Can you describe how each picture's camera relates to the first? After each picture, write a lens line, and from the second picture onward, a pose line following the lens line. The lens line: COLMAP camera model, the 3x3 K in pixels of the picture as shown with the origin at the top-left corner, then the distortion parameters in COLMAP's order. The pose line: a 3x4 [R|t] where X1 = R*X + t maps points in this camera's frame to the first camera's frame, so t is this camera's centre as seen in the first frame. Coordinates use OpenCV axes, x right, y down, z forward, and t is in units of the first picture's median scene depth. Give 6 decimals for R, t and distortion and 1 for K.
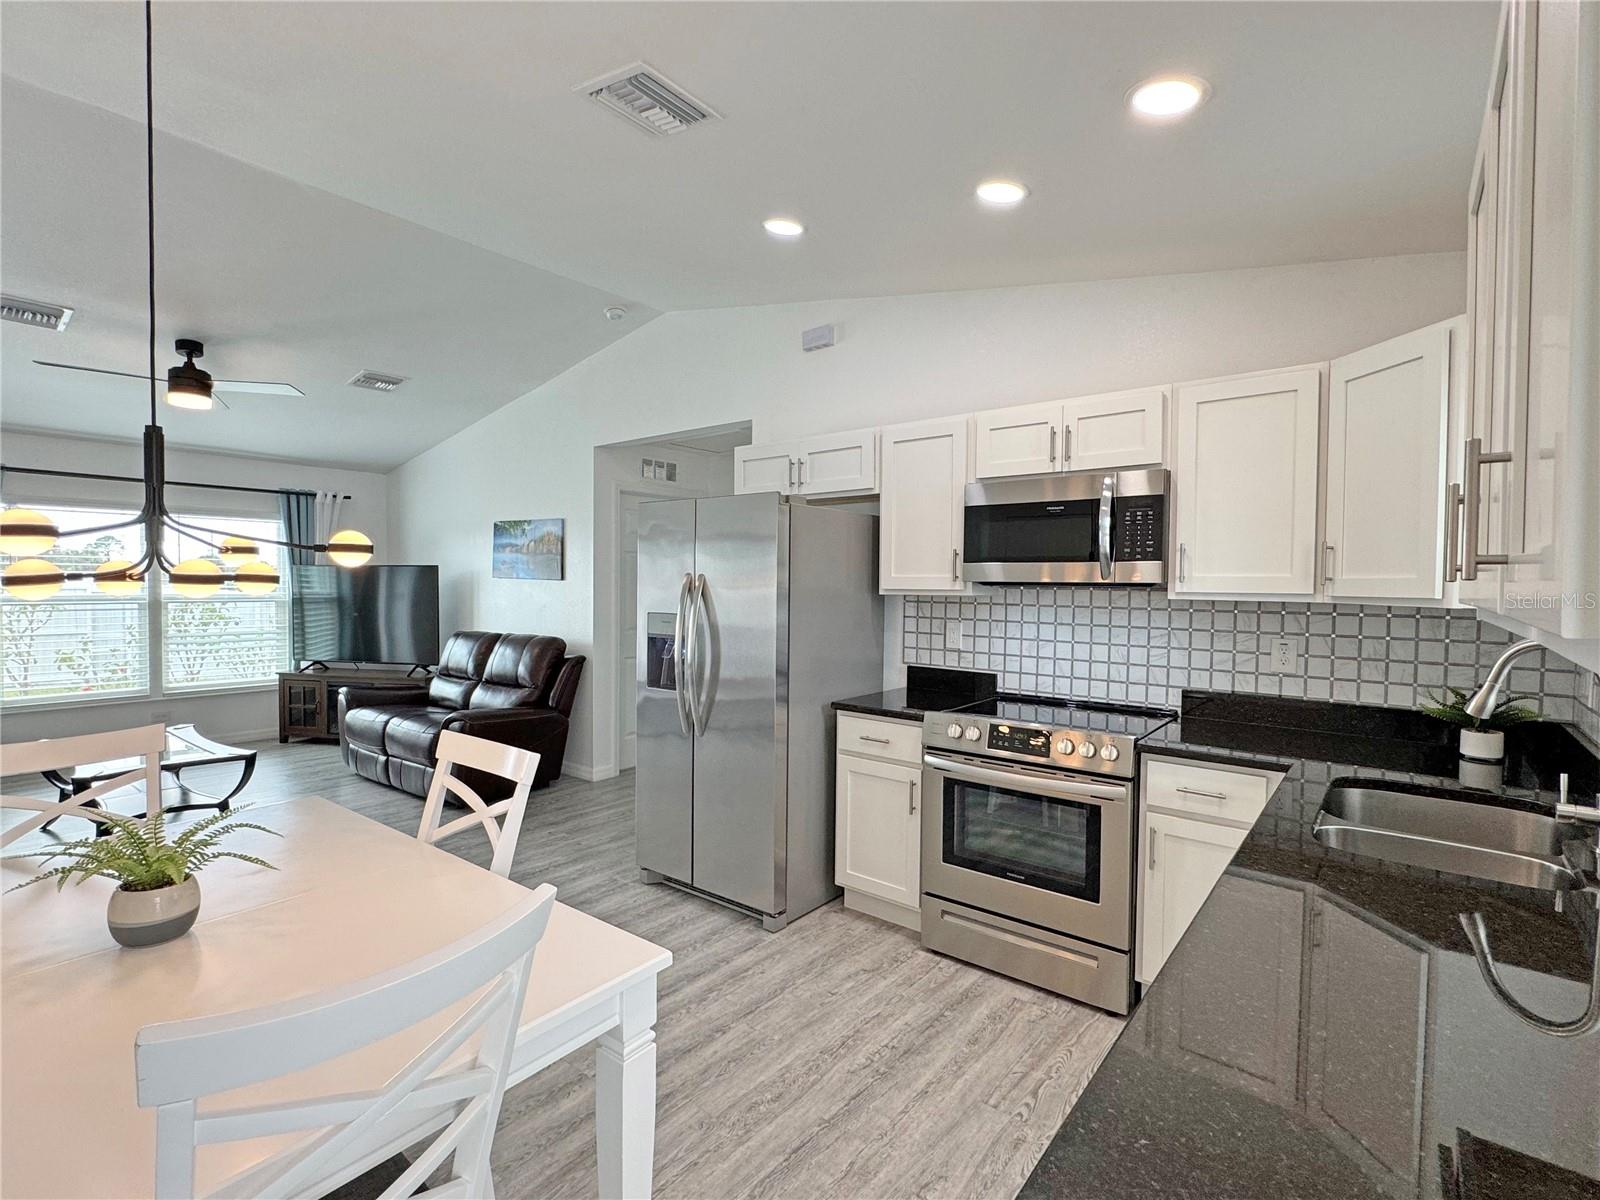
lens RADIAL K [[762.4, 0, 798.2], [0, 762.4, 600.9], [0, 0, 1]] dist [-0.002559, 0.000535]
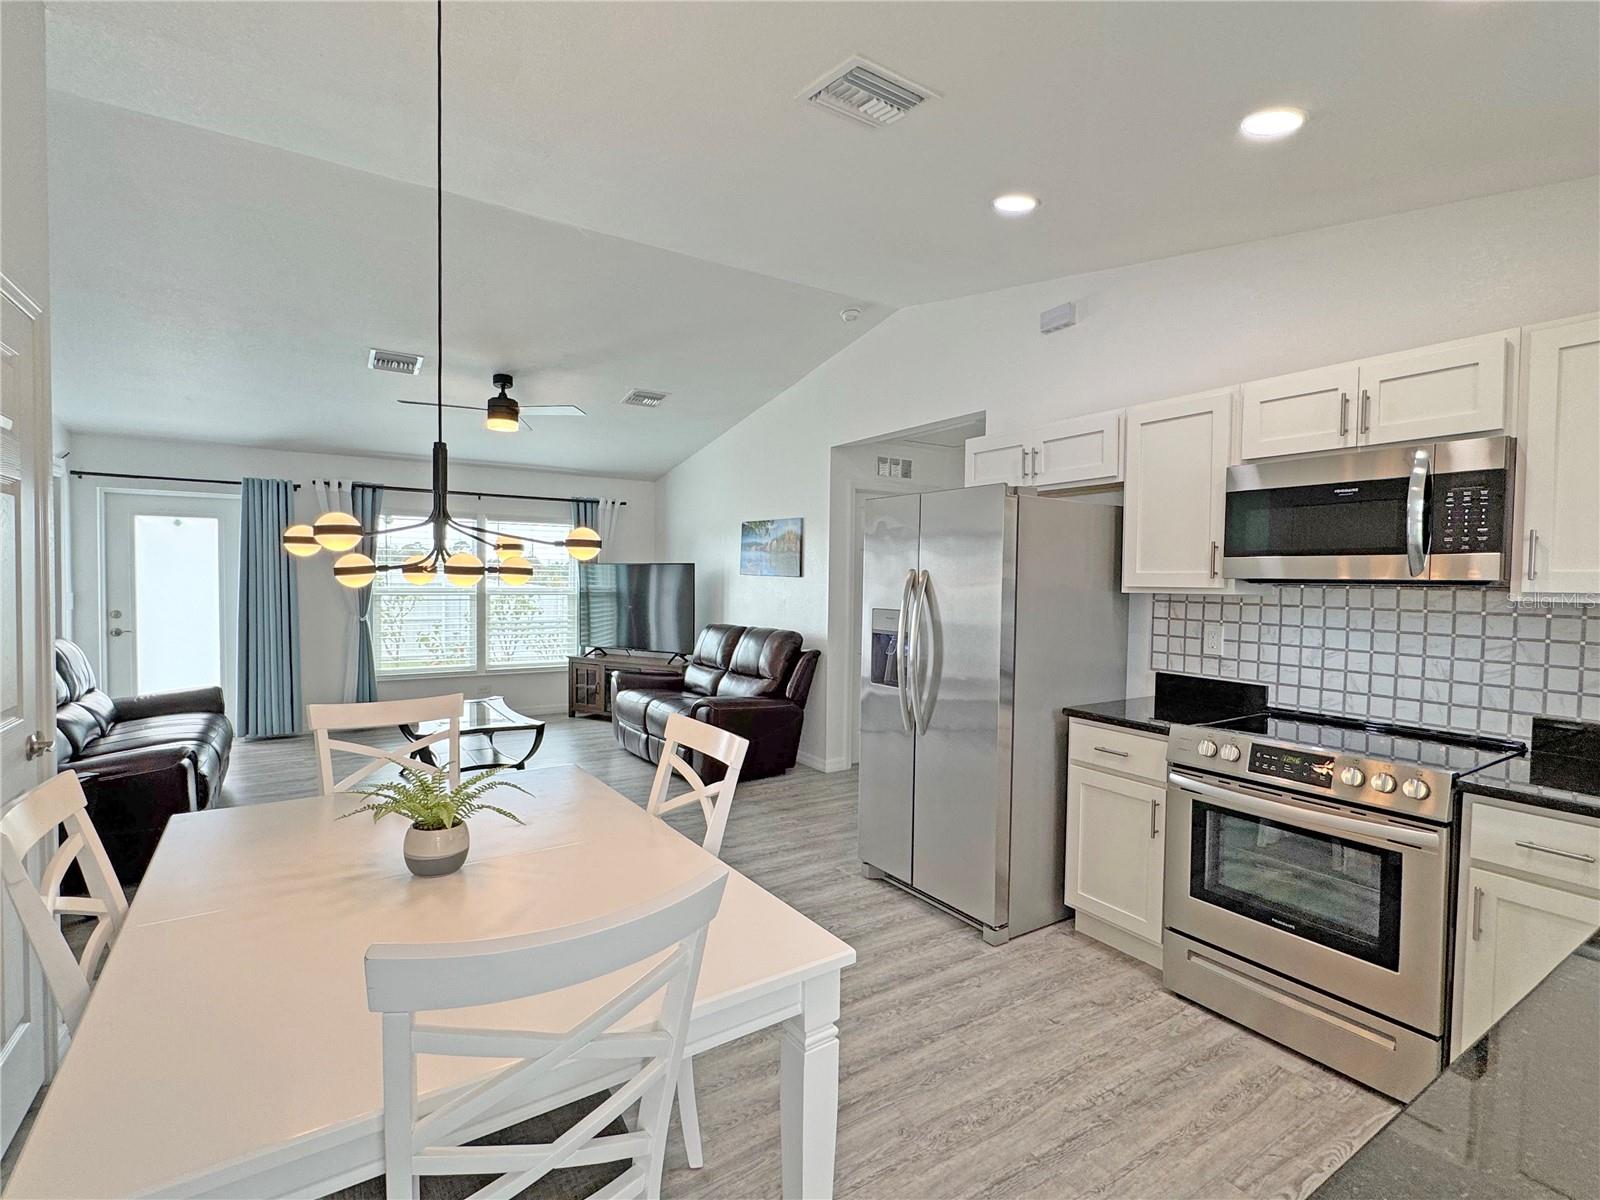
lens RADIAL K [[762.2, 0, 800.0], [0, 762.2, 600.0], [0, 0, 1]] dist [-0.001585, 0.000446]
pose [[0.949500, 0.012550, -0.313517, 0.028355], [-0.012459, 0.999920, 0.002292, 0.003175], [0.313521, 0.001730, 0.949580, 0.017473]]
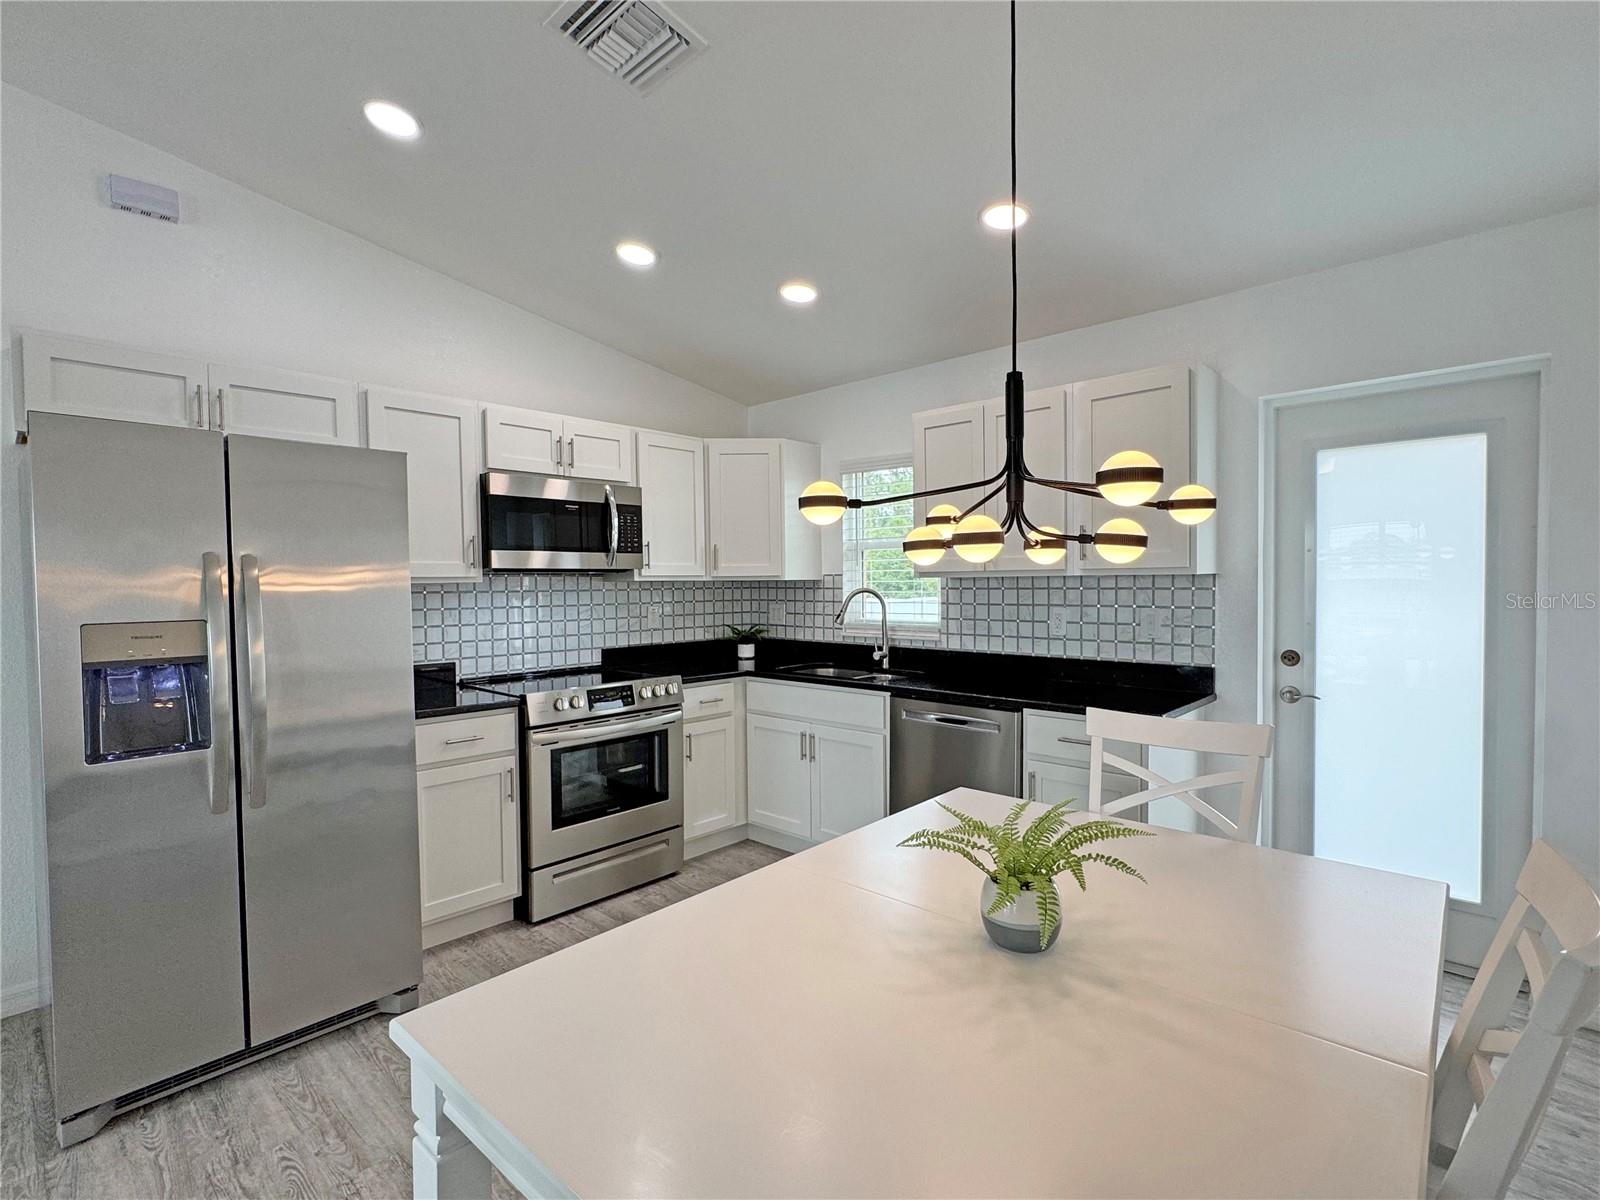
lens RADIAL K [[762.2, 0, 800.0], [0, 762.2, 600.0], [0, 0, 1]] dist [-0.001585, 0.000446]
pose [[0.069597, -0.034175, 0.996990, -0.730523], [0.036822, 0.998820, 0.031667, -0.000442], [-0.996895, 0.034507, 0.070773, 0.494290]]
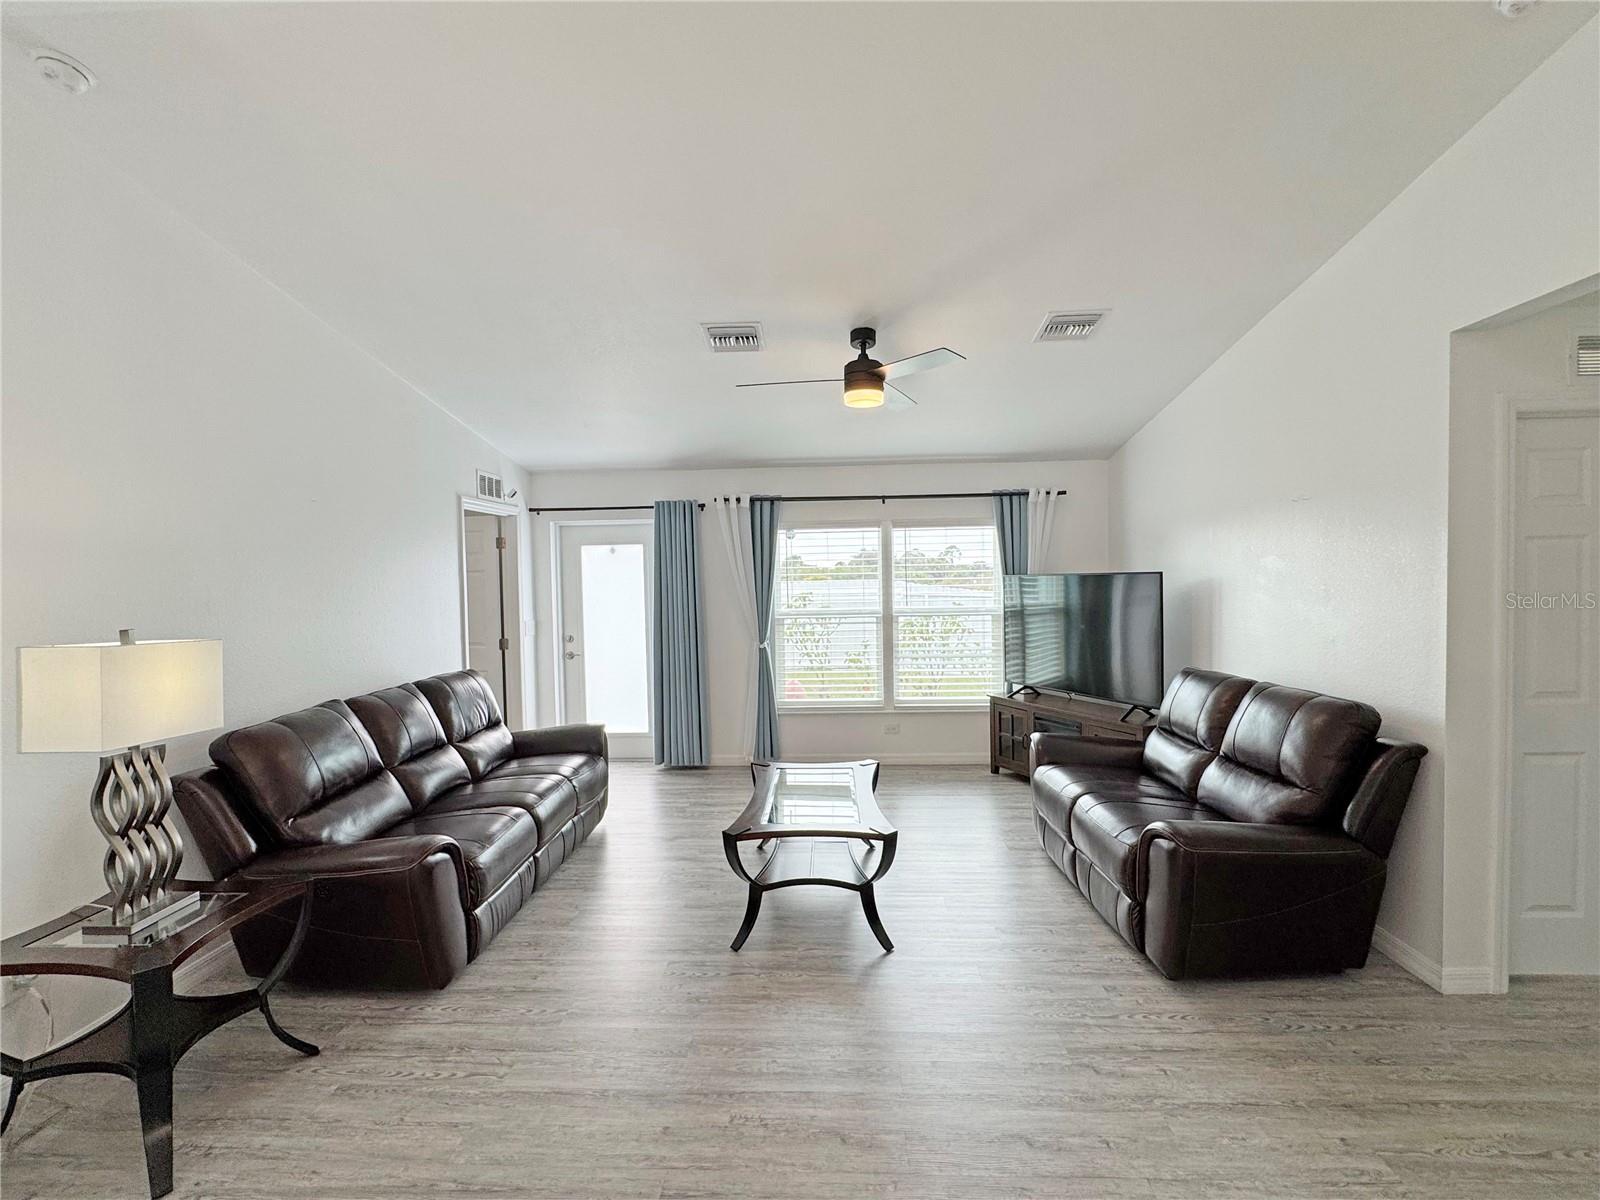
lens RADIAL K [[751.6, 0, 799.6], [0, 751.6, 603.2], [0, 0, 1]] dist [0.000799, -0.000019]
pose [[0.589257, 0.007369, -0.807912, -0.193108], [0.002724, 0.999935, 0.011107, -0.050103], [0.807941, -0.008746, 0.589198, 0.583184]]
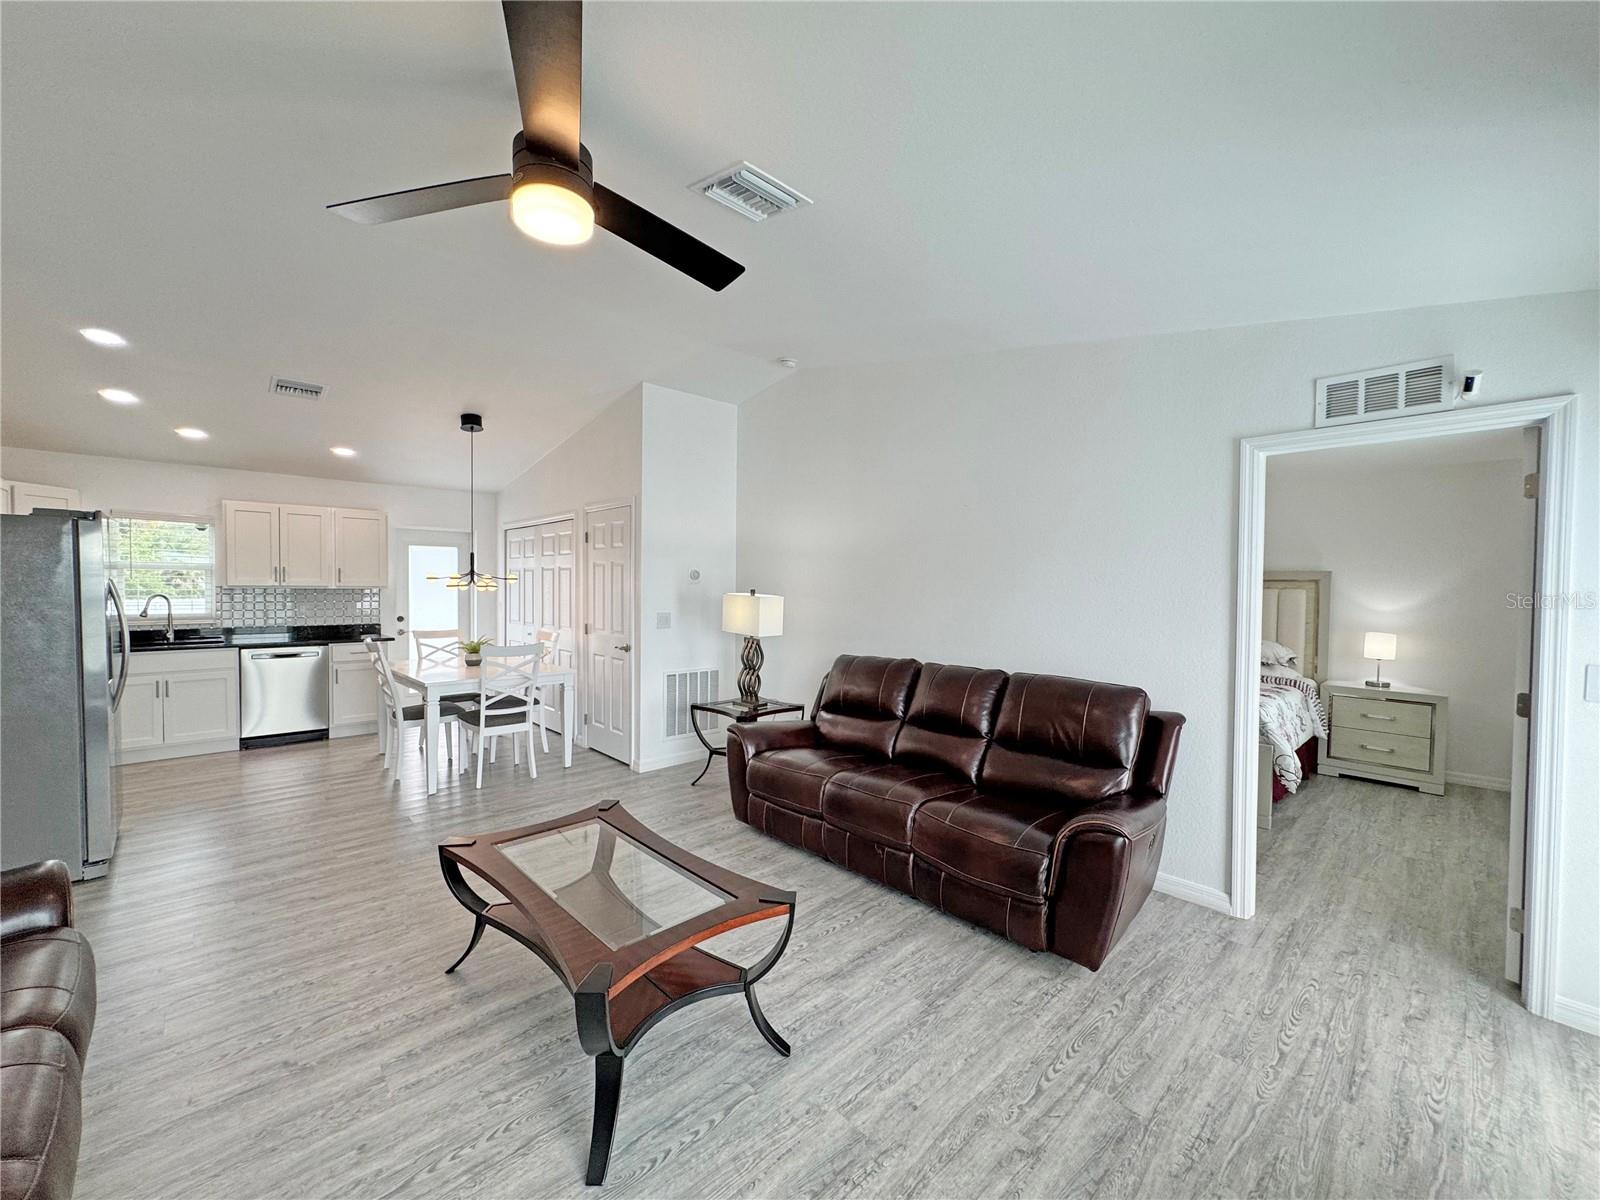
lens RADIAL K [[638.2, 0, 801.8], [0, 638.2, 598.2], [0, 0, 1]] dist [-0.003307, 0.001195]
pose [[-0.991454, -0.022479, 0.128503, -1.362639], [-0.016181, 0.998626, 0.049841, -0.074526], [-0.129447, 0.047336, -0.990456, 1.872670]]
